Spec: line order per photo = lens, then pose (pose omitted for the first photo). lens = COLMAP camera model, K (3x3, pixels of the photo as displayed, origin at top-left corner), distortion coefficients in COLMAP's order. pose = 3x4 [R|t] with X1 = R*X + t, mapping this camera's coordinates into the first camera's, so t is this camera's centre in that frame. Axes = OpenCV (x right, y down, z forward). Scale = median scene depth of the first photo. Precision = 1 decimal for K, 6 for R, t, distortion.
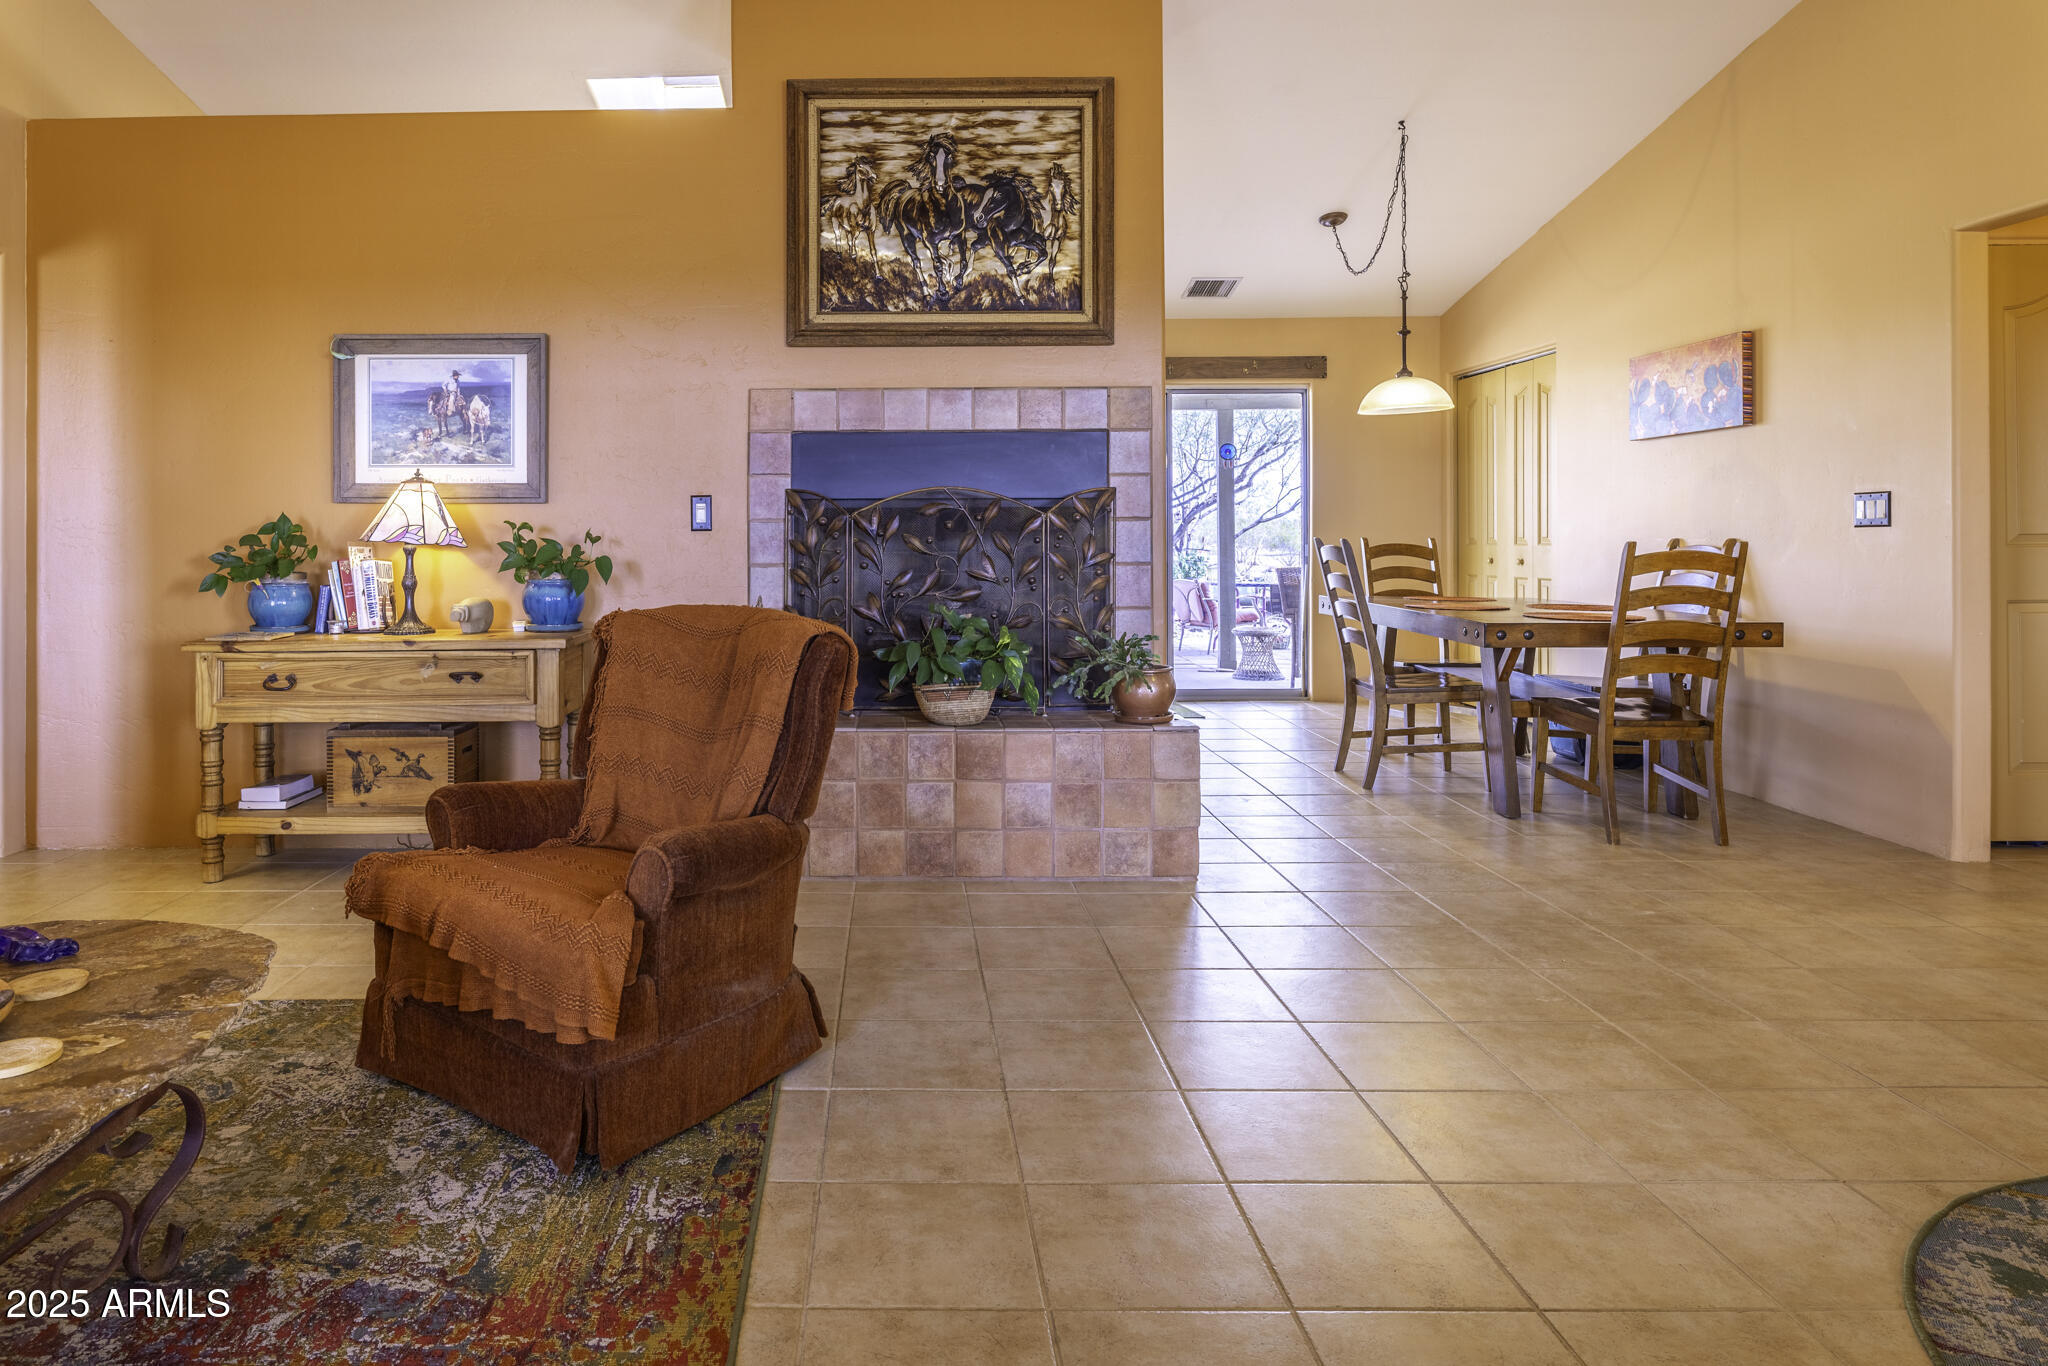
lens RADIAL K [[1189.4, 0, 1022.7], [0, 1189.4, 531.9], [0, 0, 1]] dist [-0.005123, -0.000886]
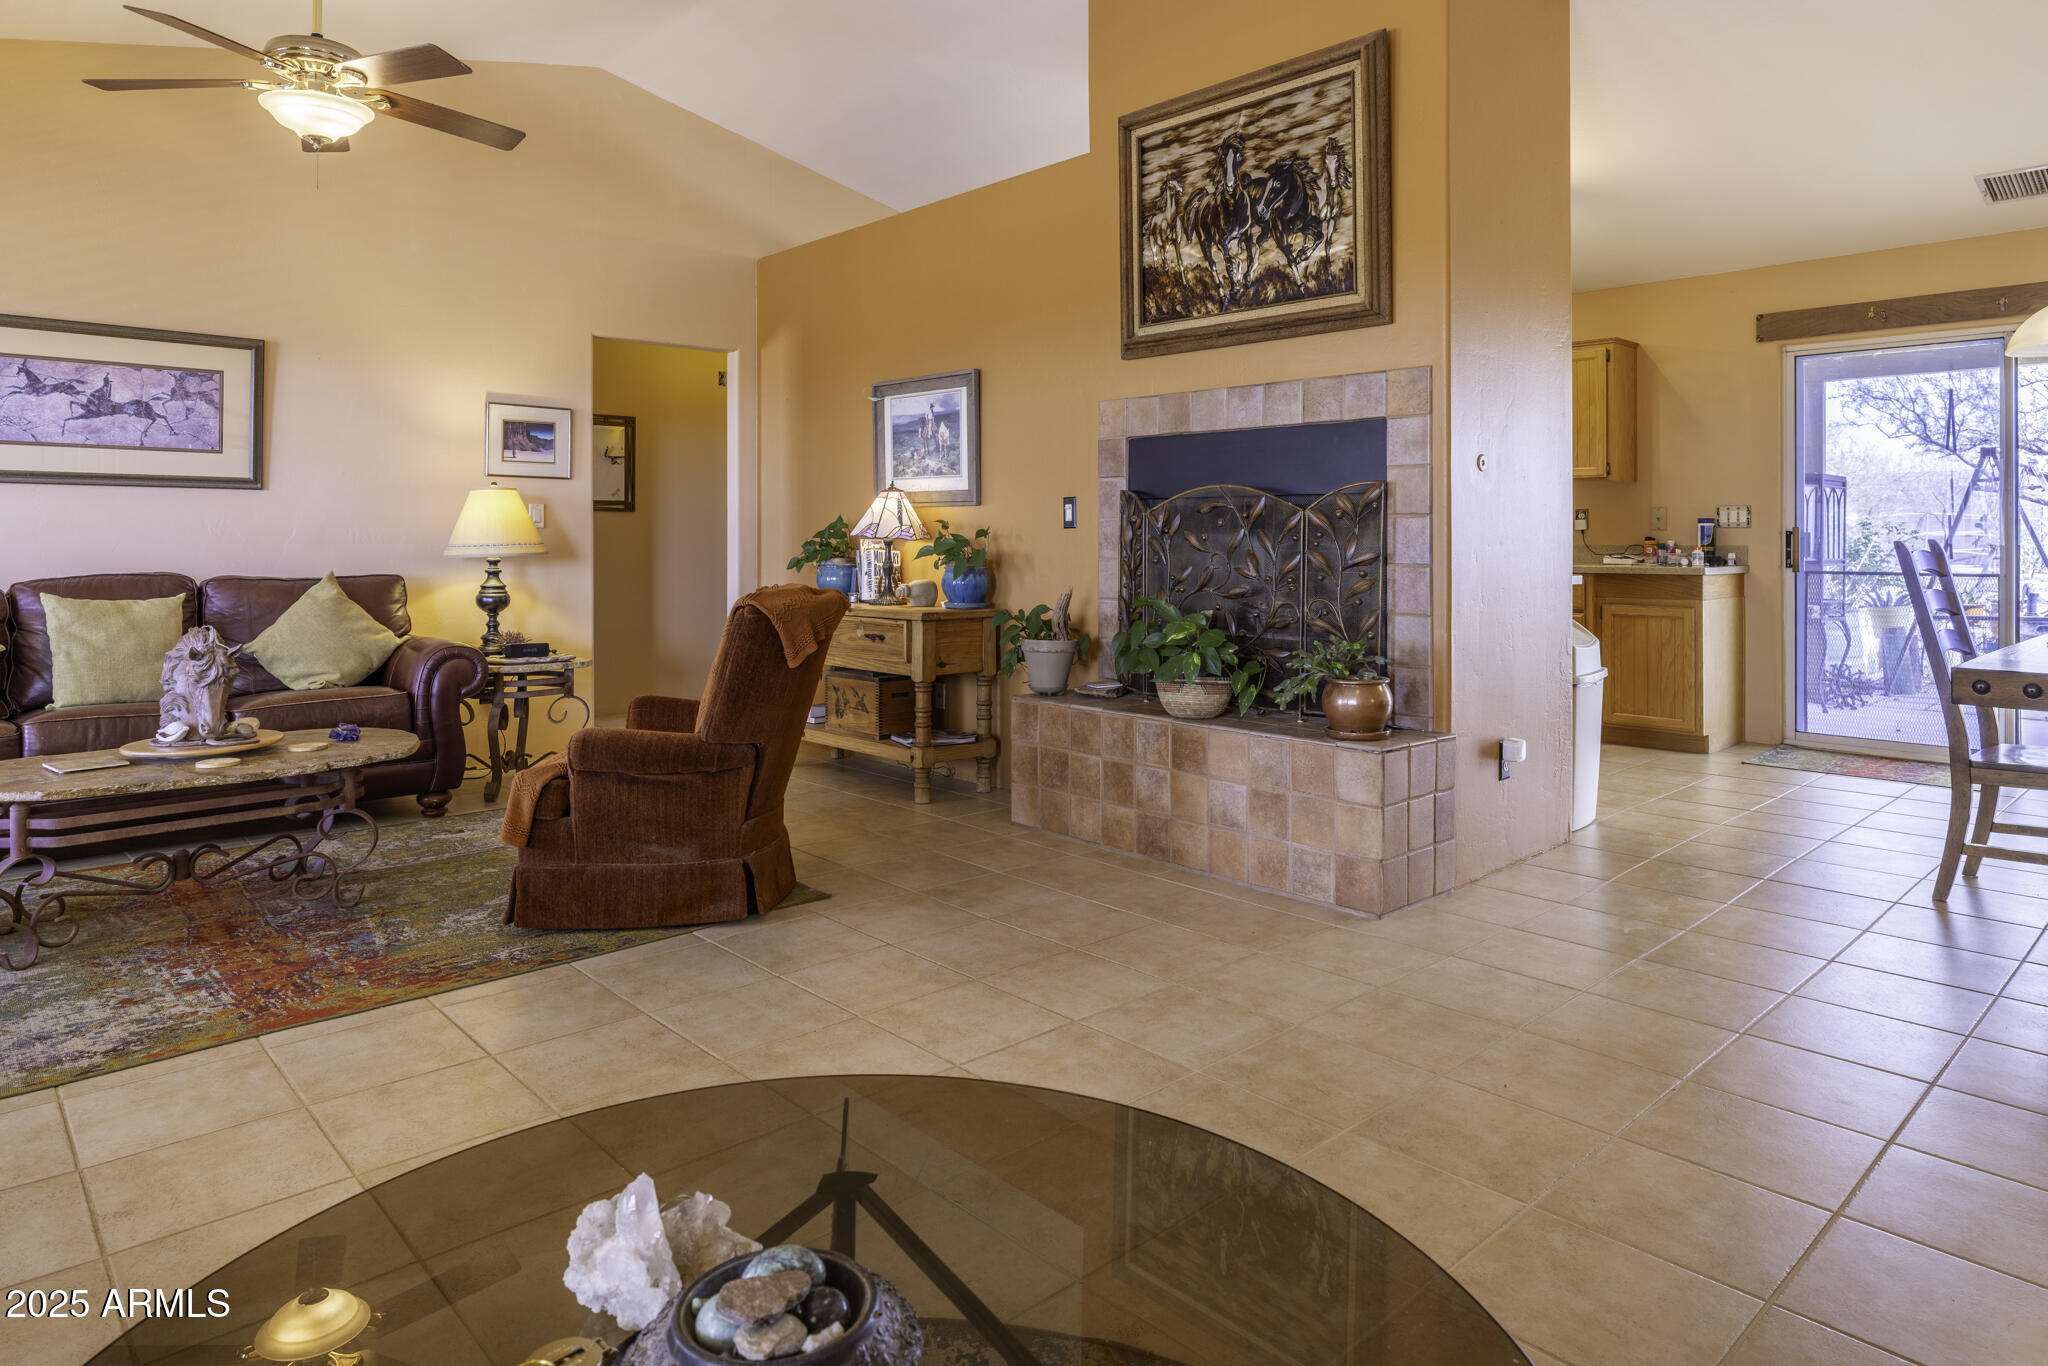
lens RADIAL K [[1231.0, 0, 1026.5], [0, 1231.0, 531.7], [0, 0, 1]] dist [-0.004461, -0.000698]
pose [[0.690799, 0.003607, -0.723038, 0.566631], [-0.002373, 0.999993, 0.002721, -0.000382], [0.723043, -0.000164, 0.690803, 0.152822]]
